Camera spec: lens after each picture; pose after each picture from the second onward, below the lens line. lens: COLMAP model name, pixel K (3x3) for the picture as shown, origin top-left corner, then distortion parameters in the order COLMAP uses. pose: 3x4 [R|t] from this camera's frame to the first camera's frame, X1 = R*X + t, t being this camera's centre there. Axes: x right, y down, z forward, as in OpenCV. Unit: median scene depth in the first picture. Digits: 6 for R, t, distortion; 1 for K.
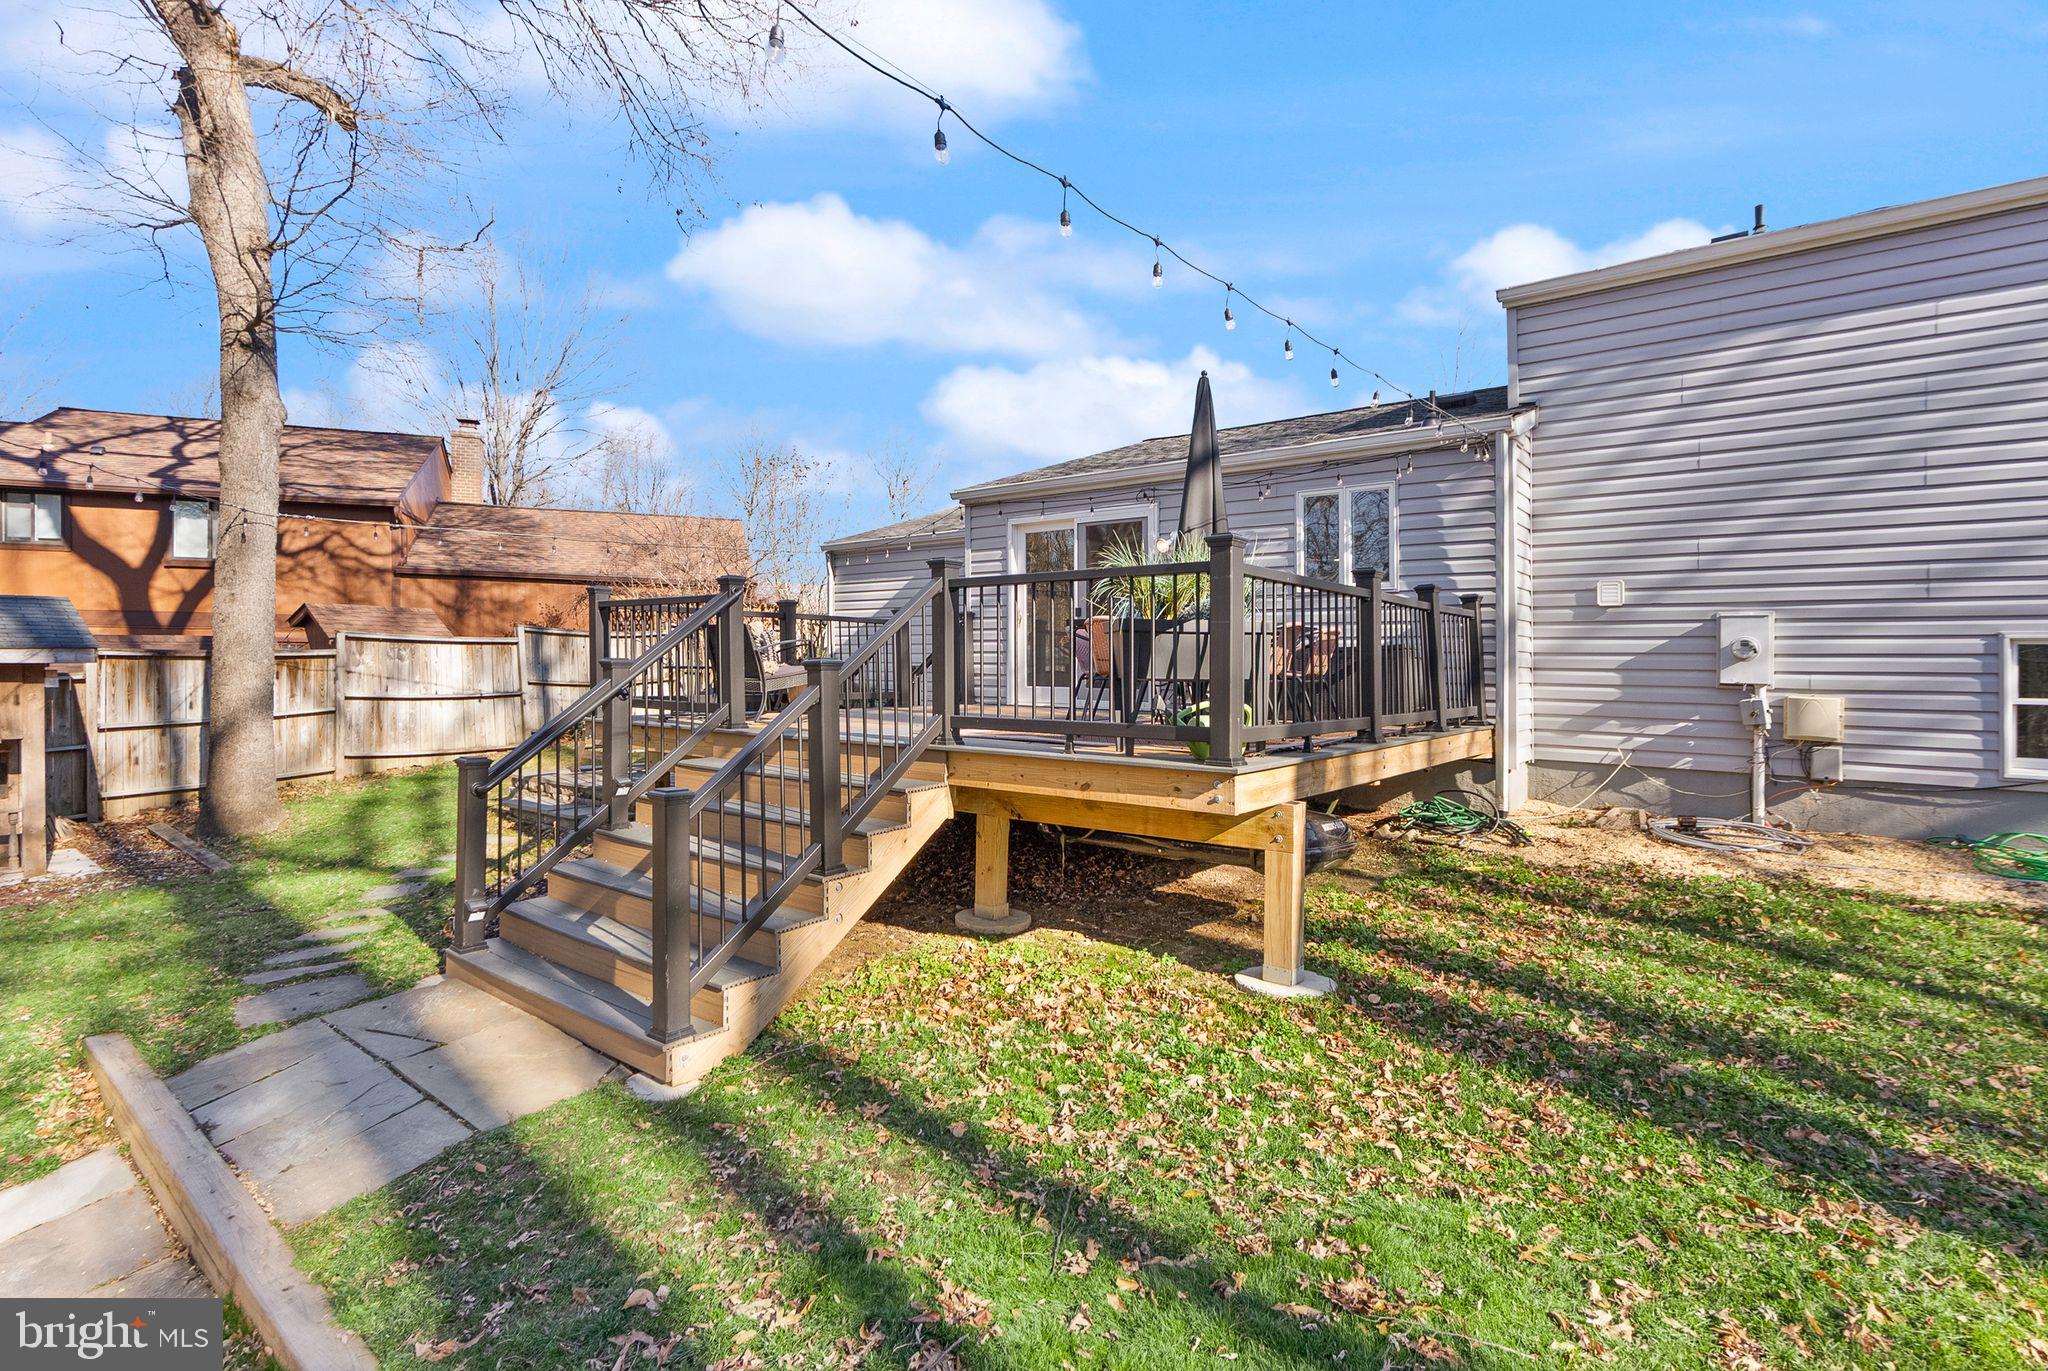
lens RADIAL K [[937.9, 0, 1024.0], [0, 937.9, 665.4], [0, 0, 1]] dist [-0.006003, -0.000792]
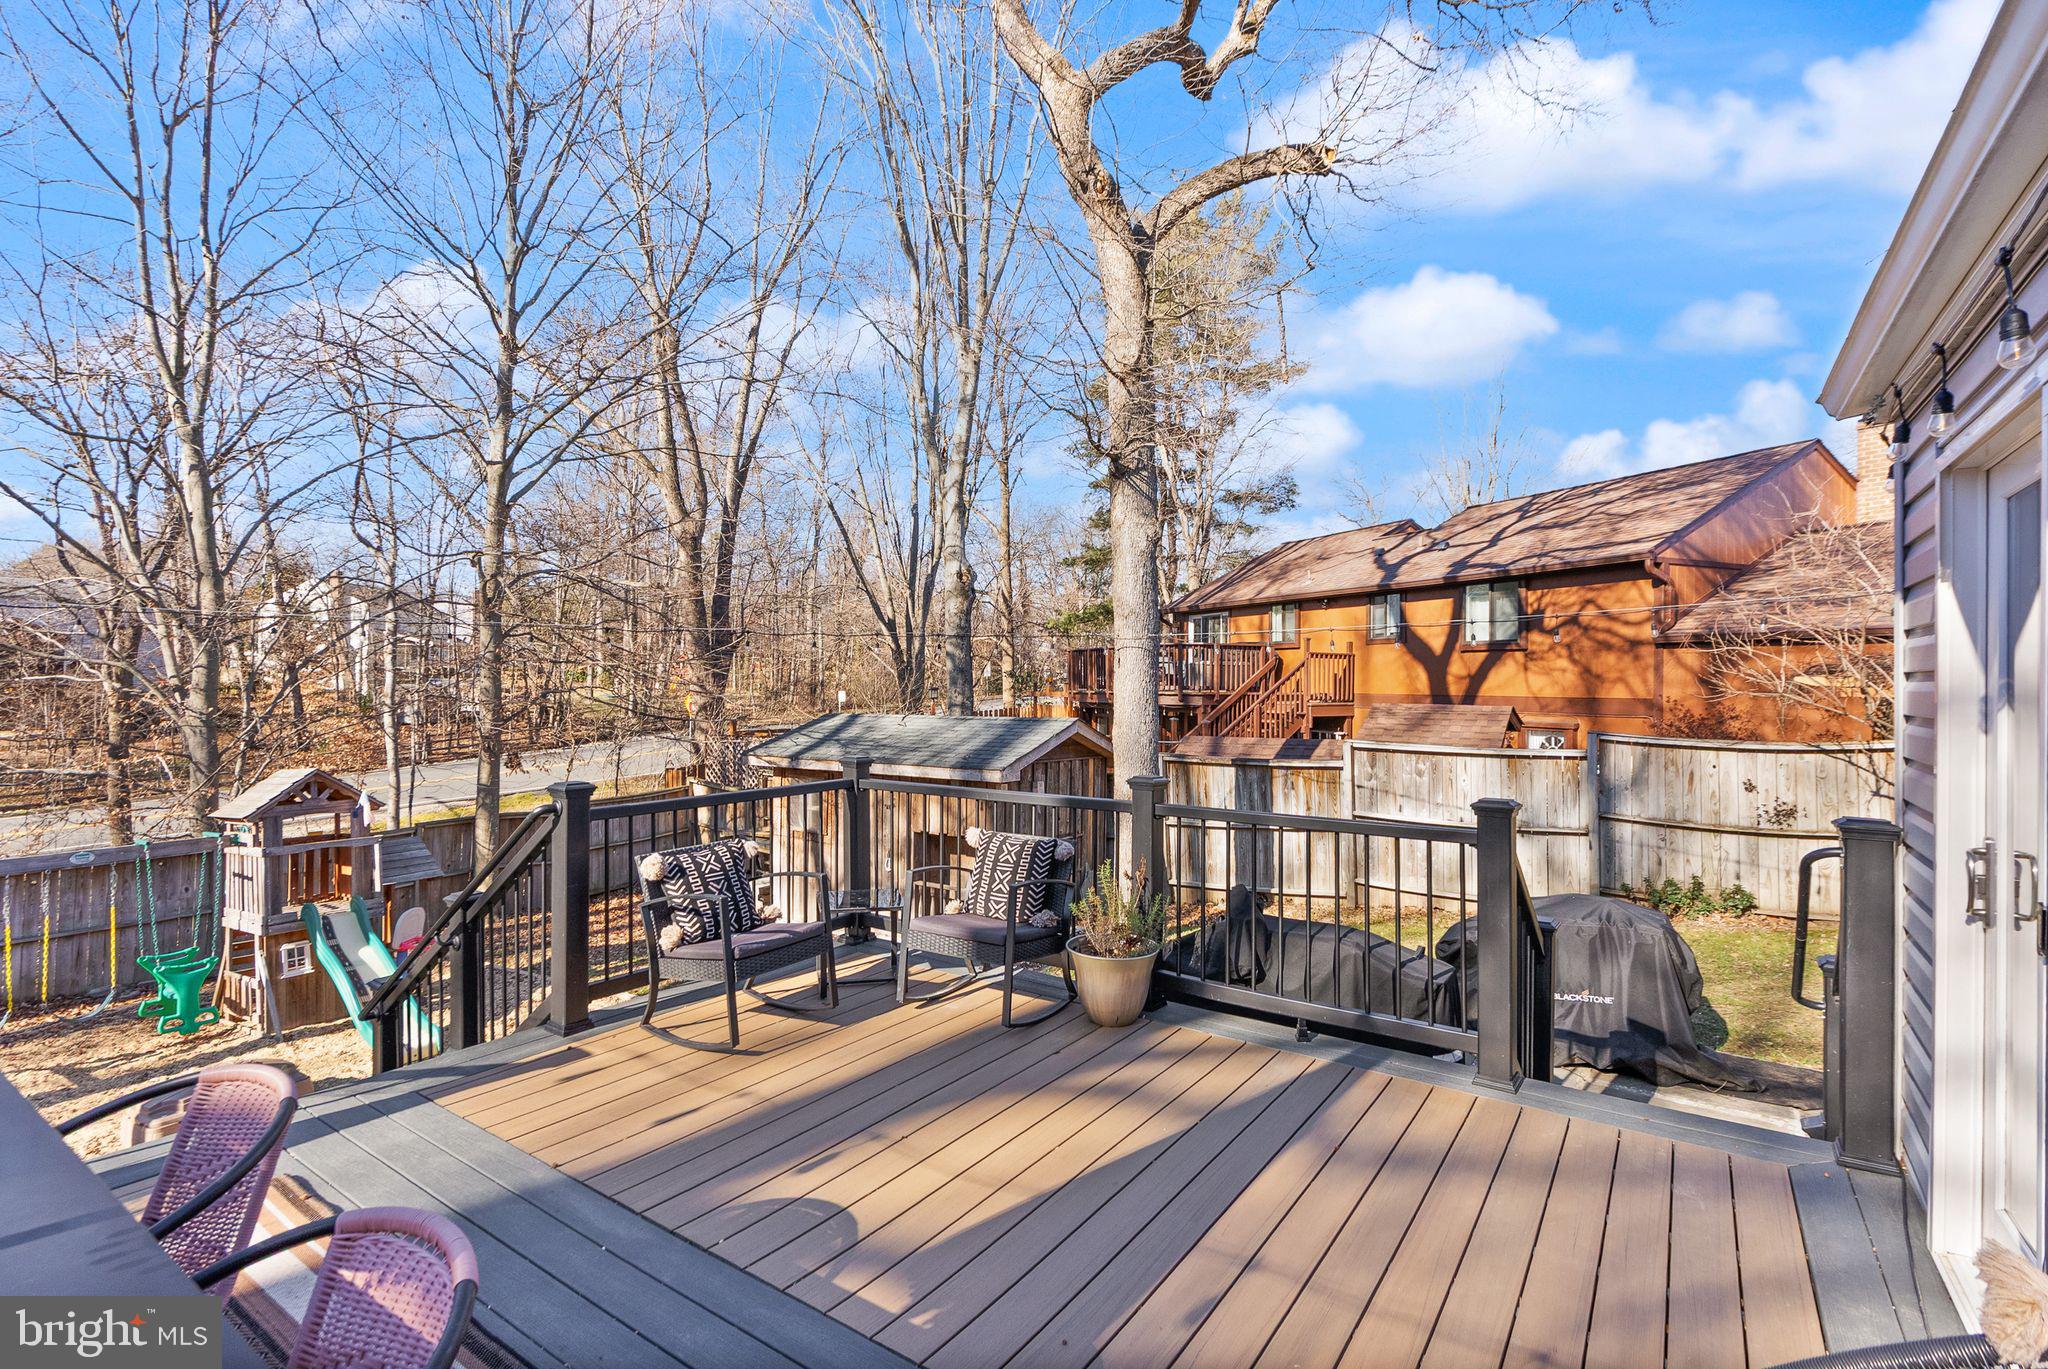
lens RADIAL K [[974.8, 0, 1019.6], [0, 974.8, 676.1], [0, 0, 1]] dist [-0.002959, 0.002527]
pose [[0.042810, -0.014247, -0.998982, 0.129293], [-0.013422, 0.999800, -0.014834, -0.055163], [0.998993, 0.014043, 0.042610, 0.453819]]
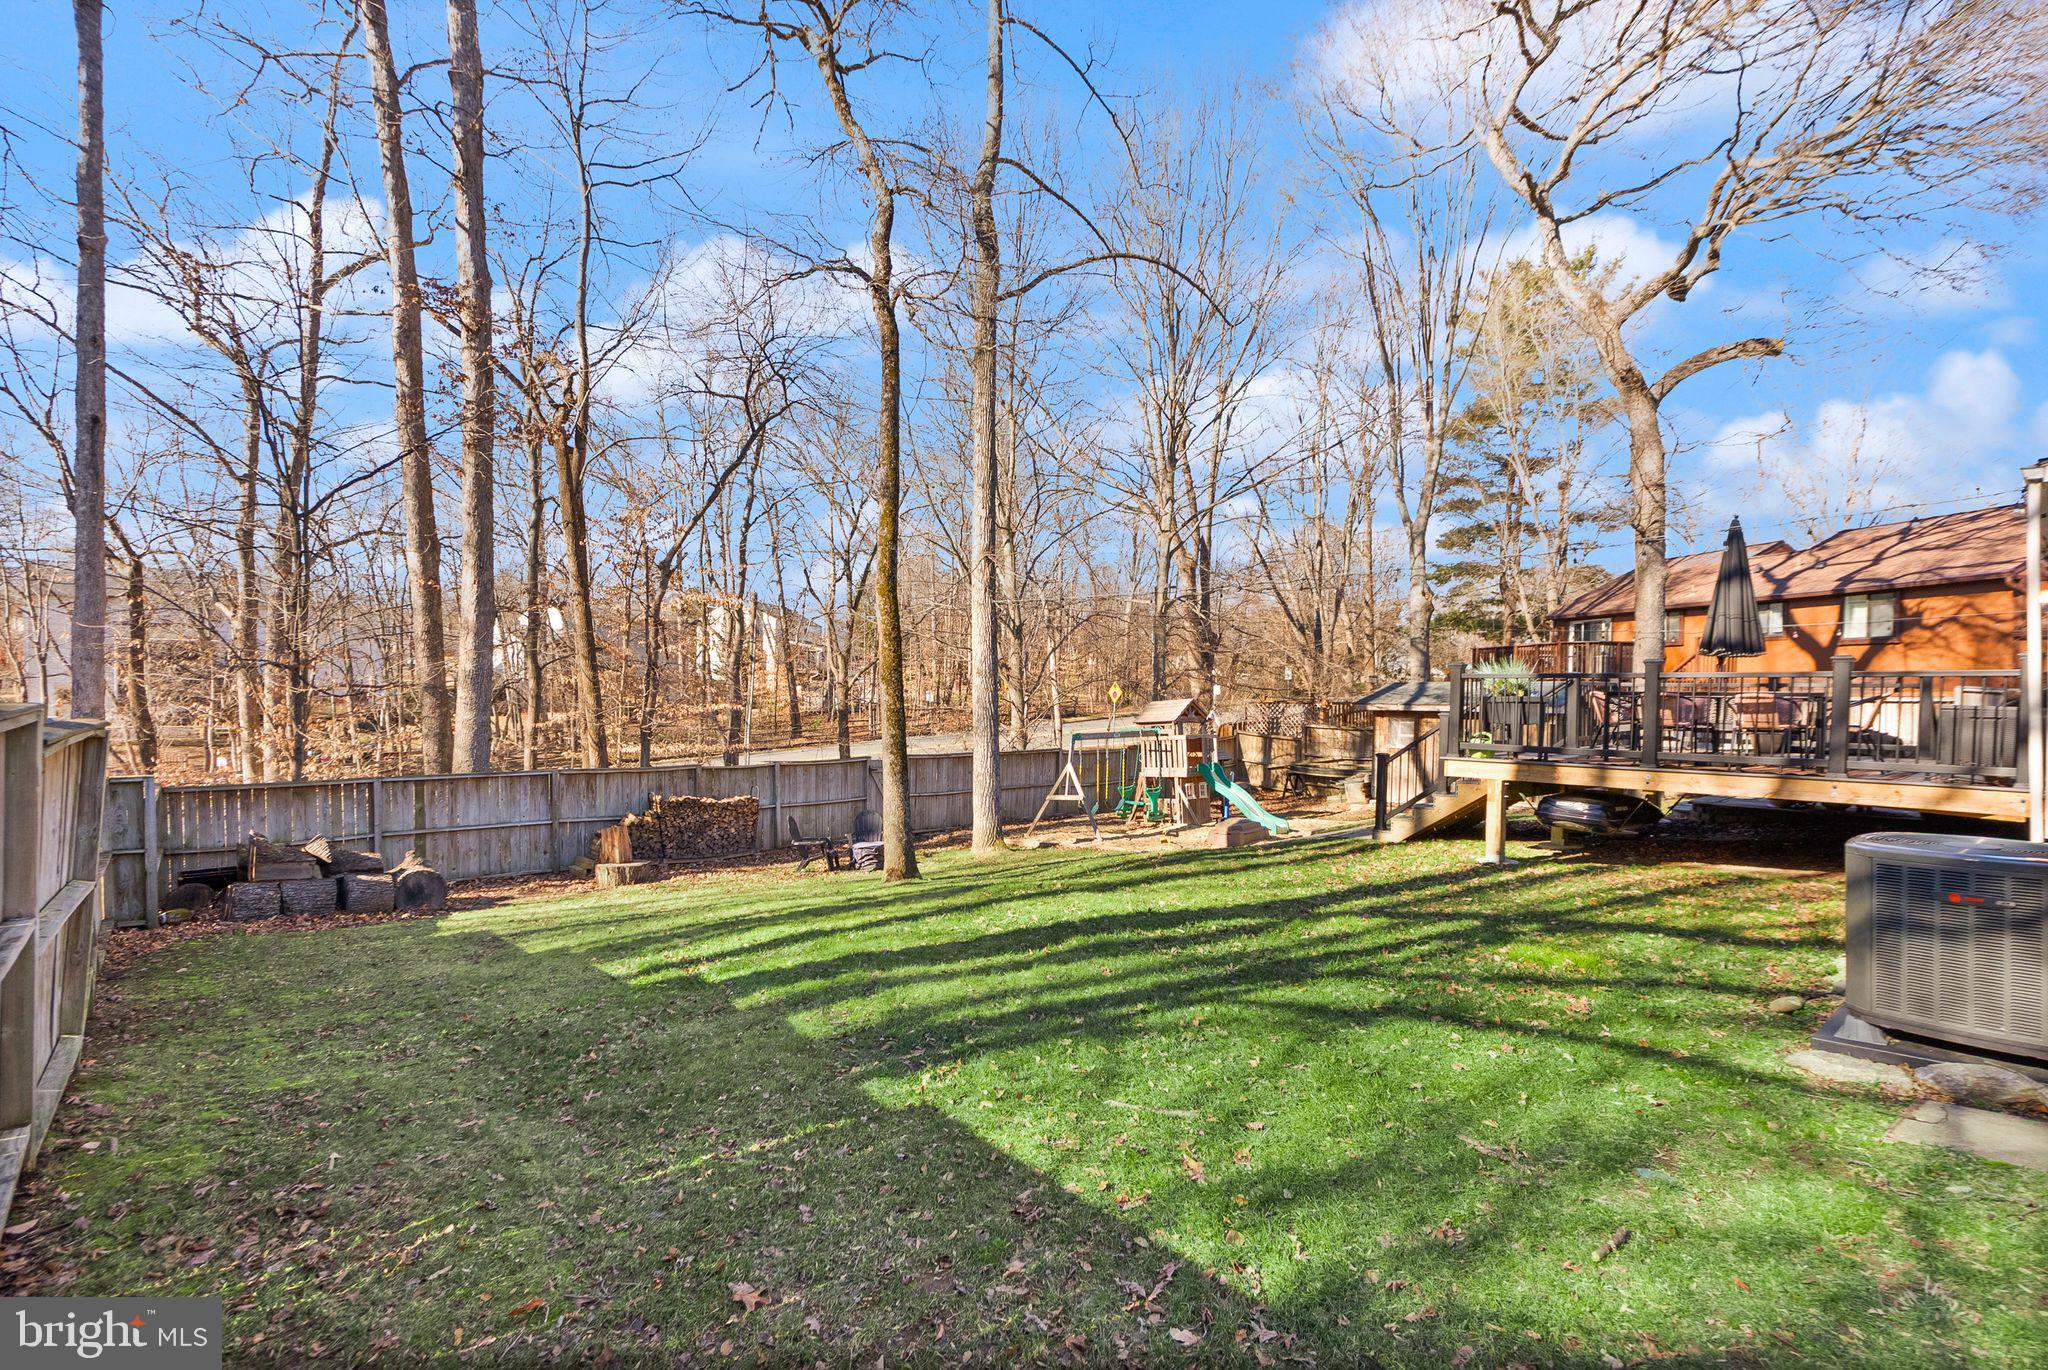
lens RADIAL K [[974.8, 0, 1001.3], [0, 974.8, 705.5], [0, 0, 1]] dist [-0.002959, 0.002527]
pose [[-0.210602, -0.001707, -0.977570, 0.694004], [-0.020556, 0.999785, 0.002682, 0.002254], [0.977356, 0.020660, -0.210592, 0.100778]]
